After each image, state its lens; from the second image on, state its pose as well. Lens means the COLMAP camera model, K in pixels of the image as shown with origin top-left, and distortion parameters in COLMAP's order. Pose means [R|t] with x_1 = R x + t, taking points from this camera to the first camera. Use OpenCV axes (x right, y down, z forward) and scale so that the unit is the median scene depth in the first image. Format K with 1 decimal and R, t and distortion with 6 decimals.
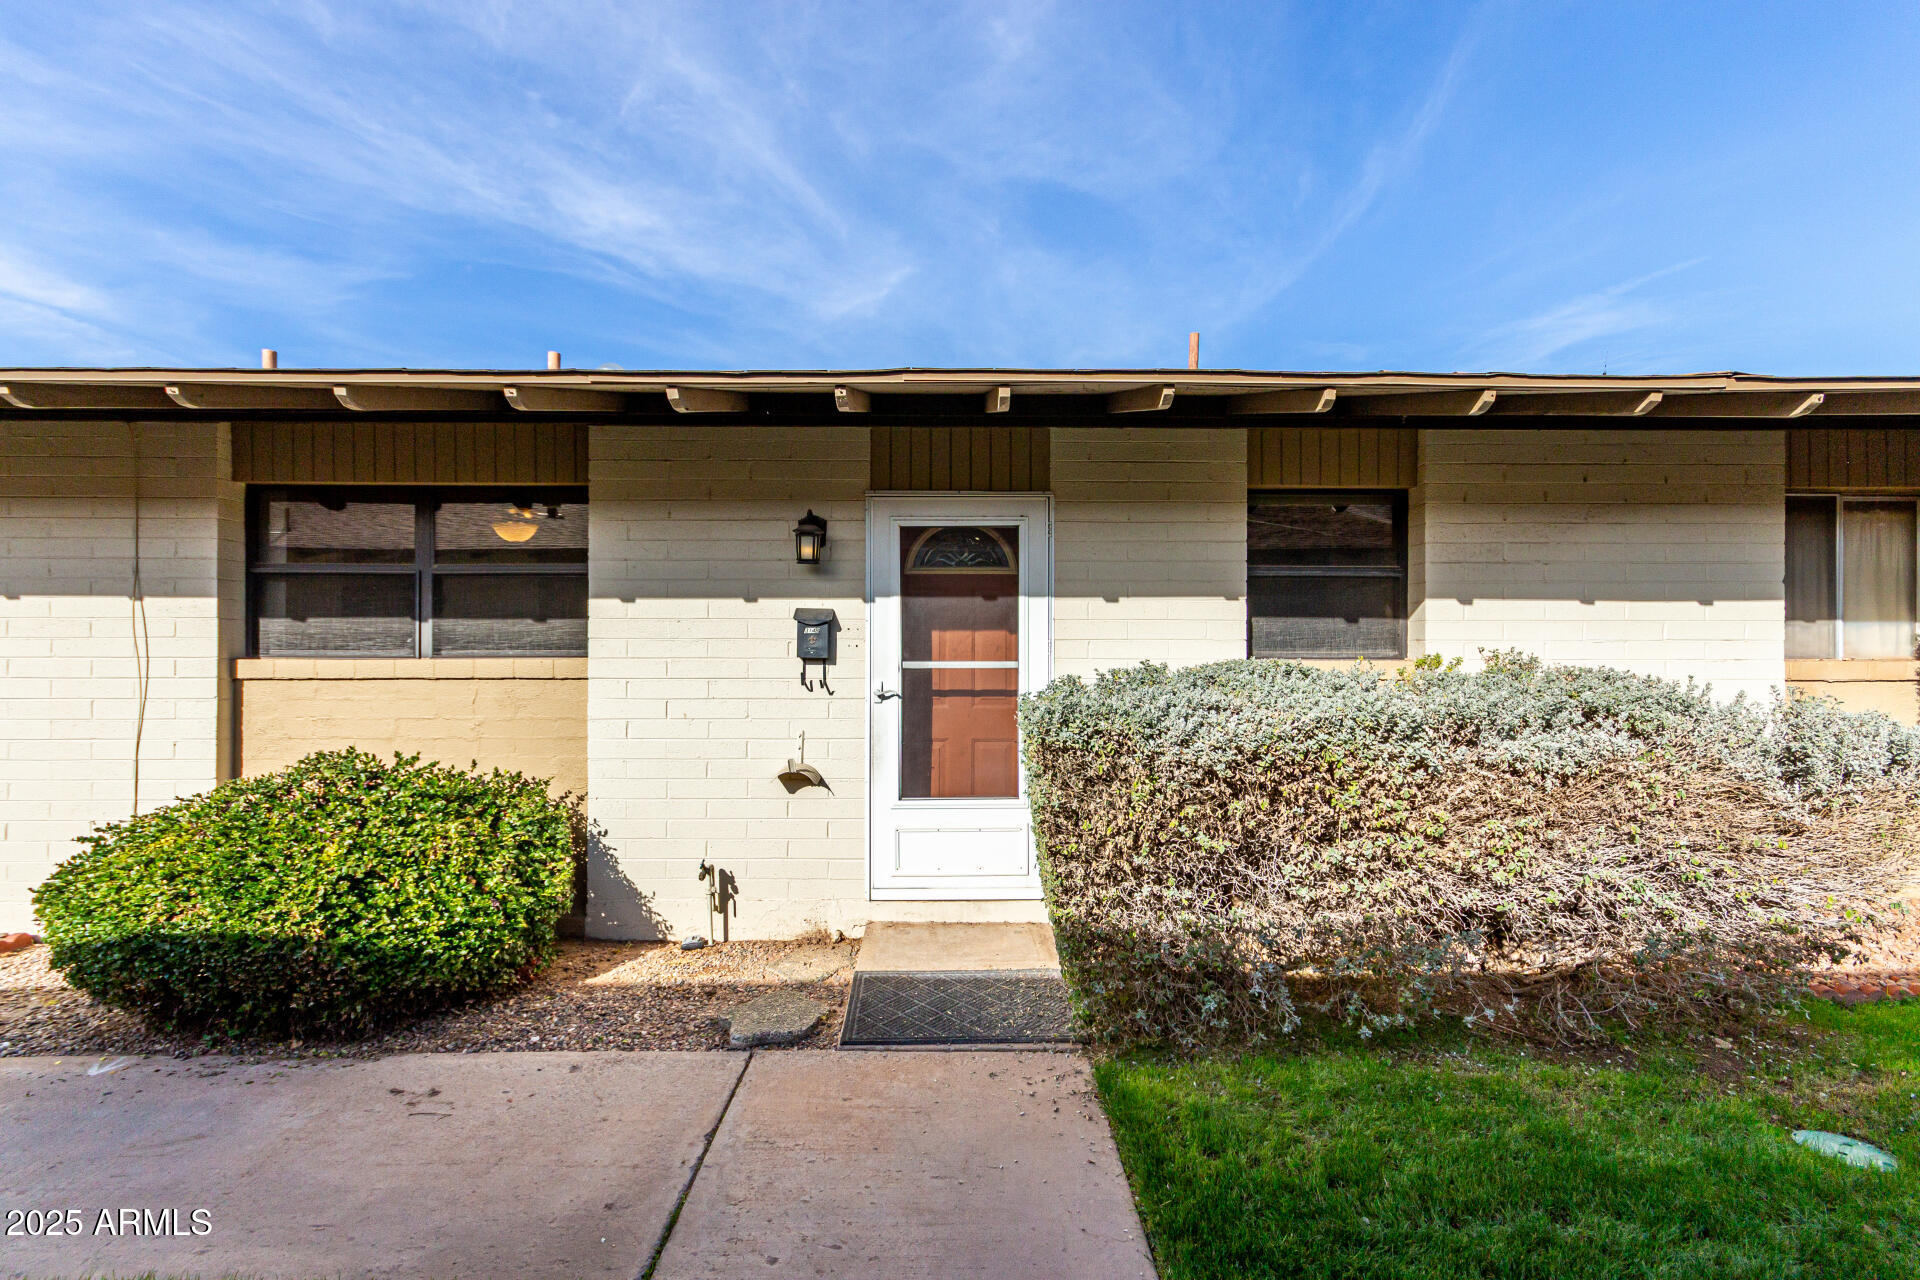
lens RADIAL K [[888.9, 0, 967.3], [0, 888.9, 640.0], [0, 0, 1]] dist [0.001705, 0.001921]
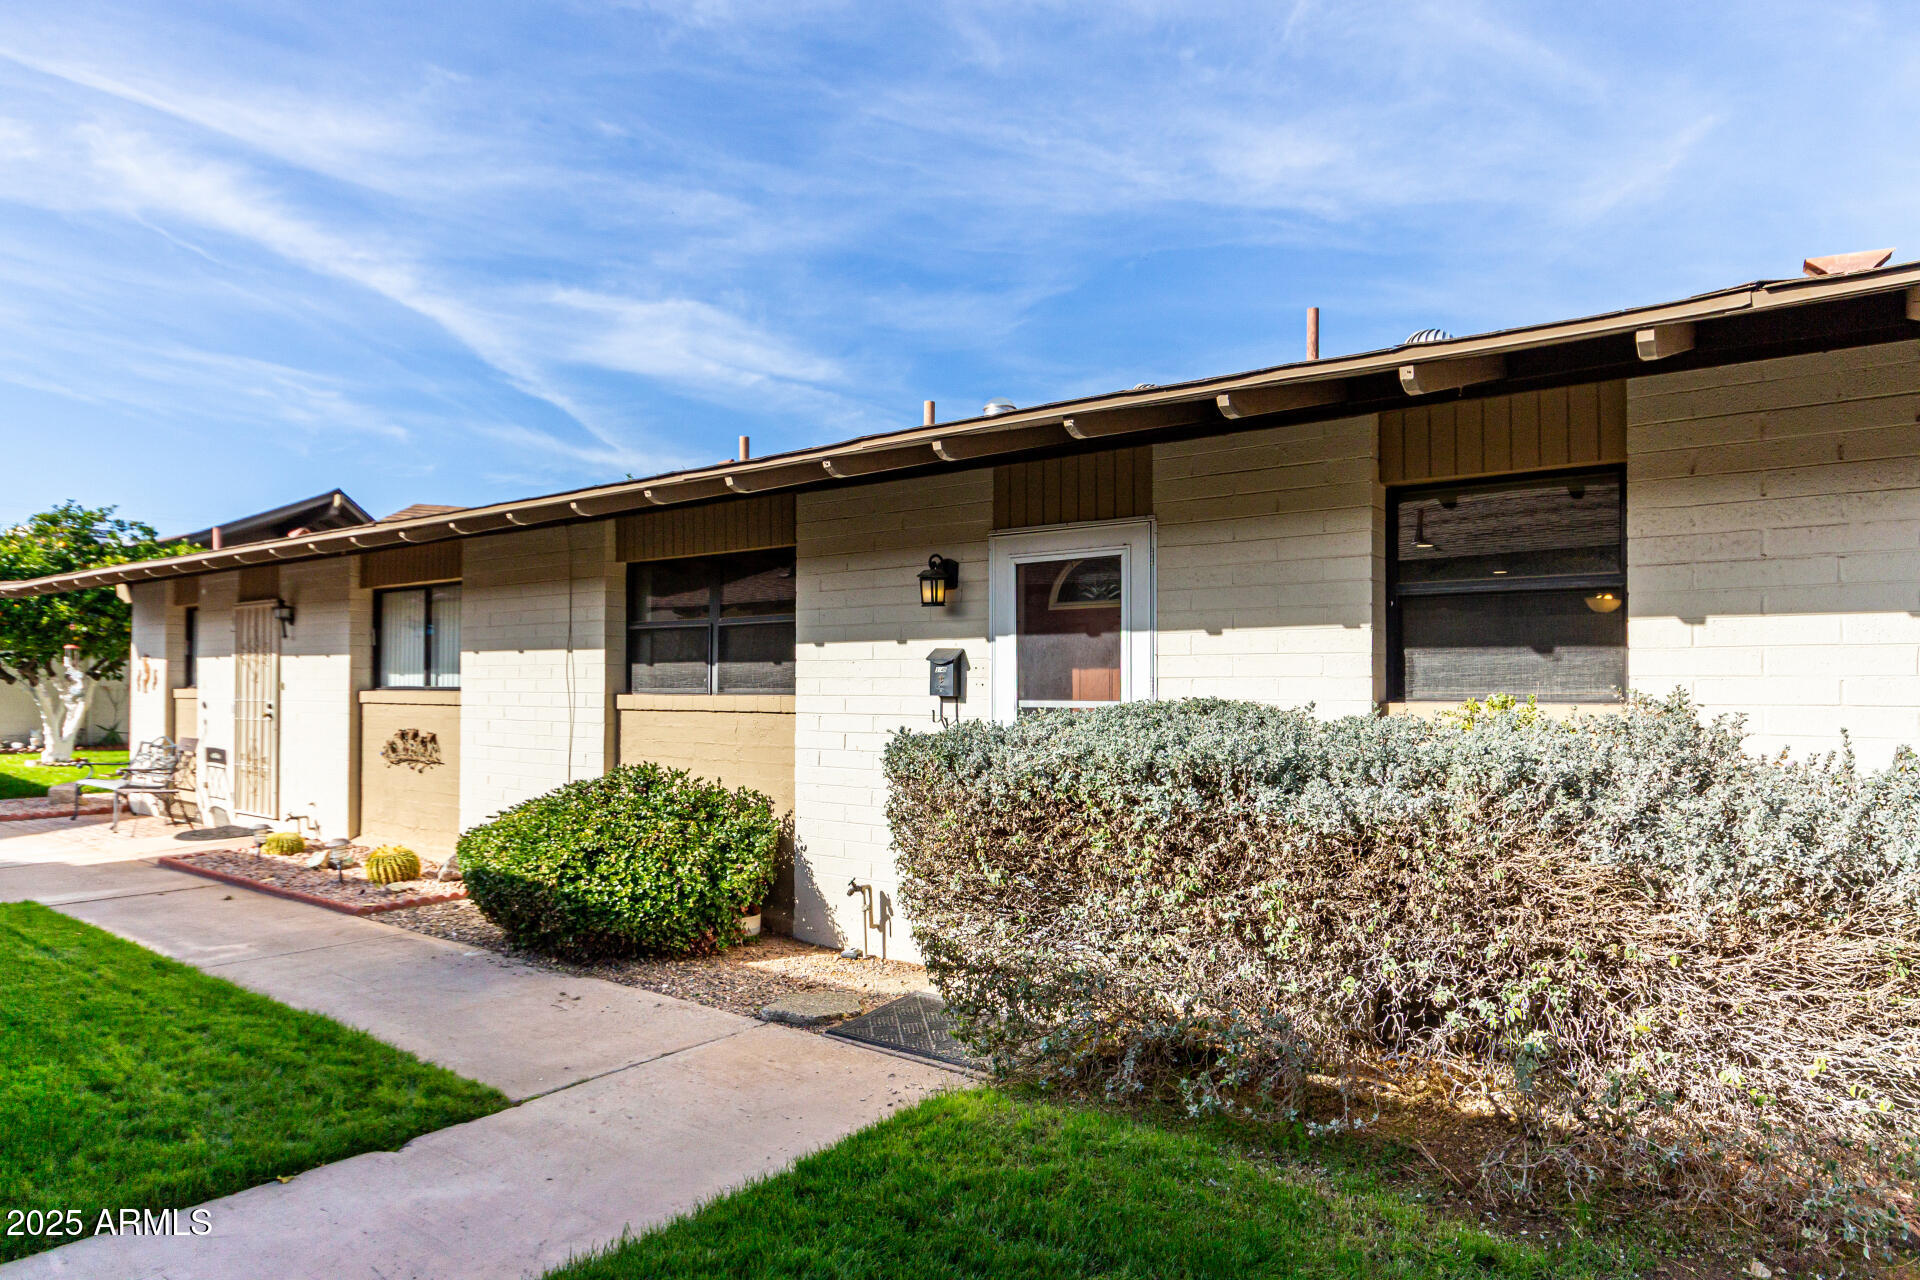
lens RADIAL K [[1151.9, 0, 965.2], [0, 1151.9, 650.7], [0, 0, 1]] dist [-0.009526, -0.001121]
pose [[0.787521, -0.018645, -0.616006, 0.663192], [0.002067, 0.999617, -0.027613, 0.004271], [0.616284, 0.020473, 0.787258, -0.045518]]
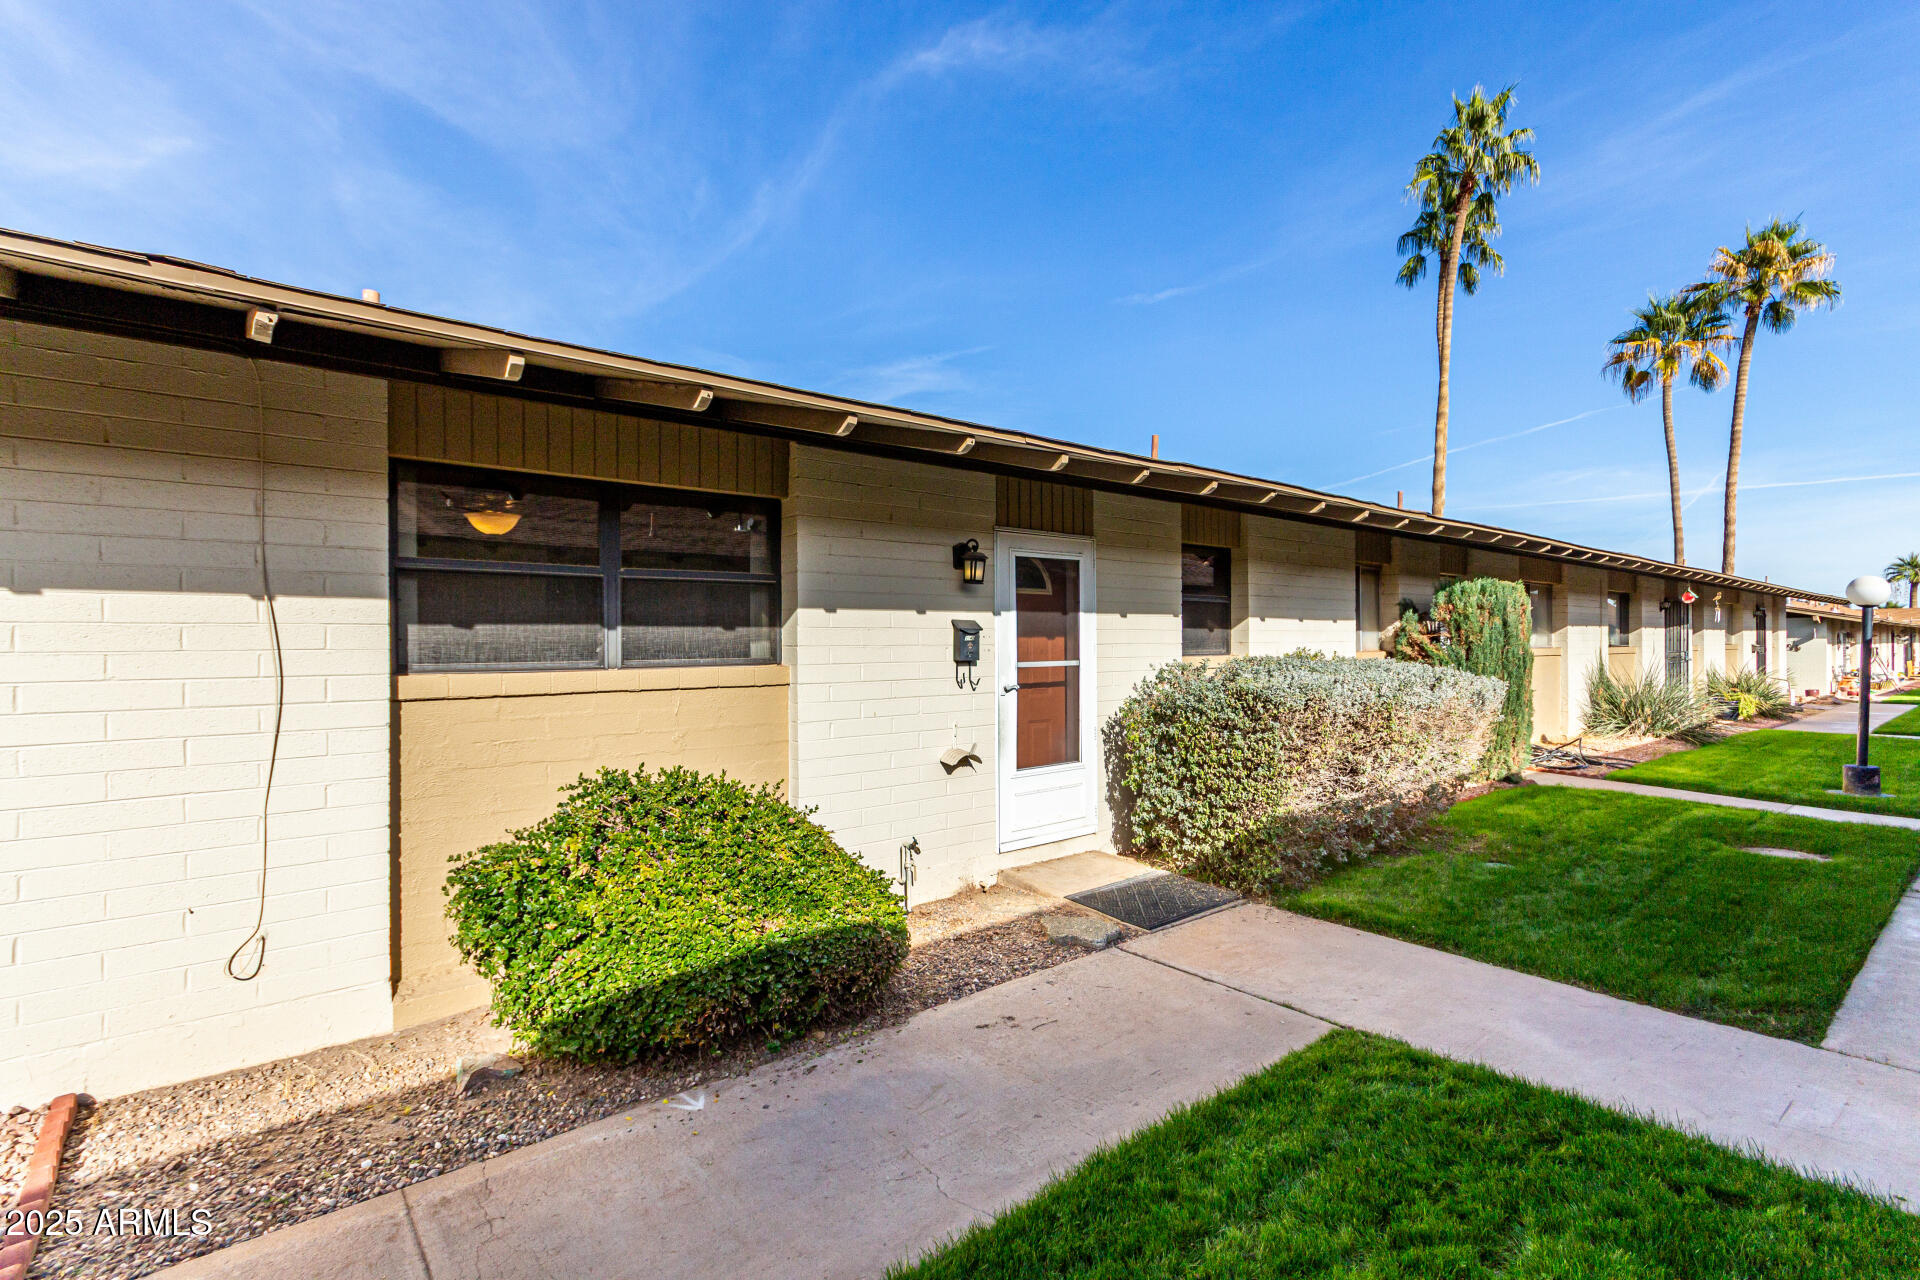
lens RADIAL K [[888.9, 0, 966.9], [0, 888.9, 627.3], [0, 0, 1]] dist [0.001705, 0.001921]
pose [[0.779576, 0.004586, 0.626291, -0.919116], [-0.000859, 0.999980, -0.006252, -0.017397], [-0.626307, 0.004336, 0.779565, 0.047518]]
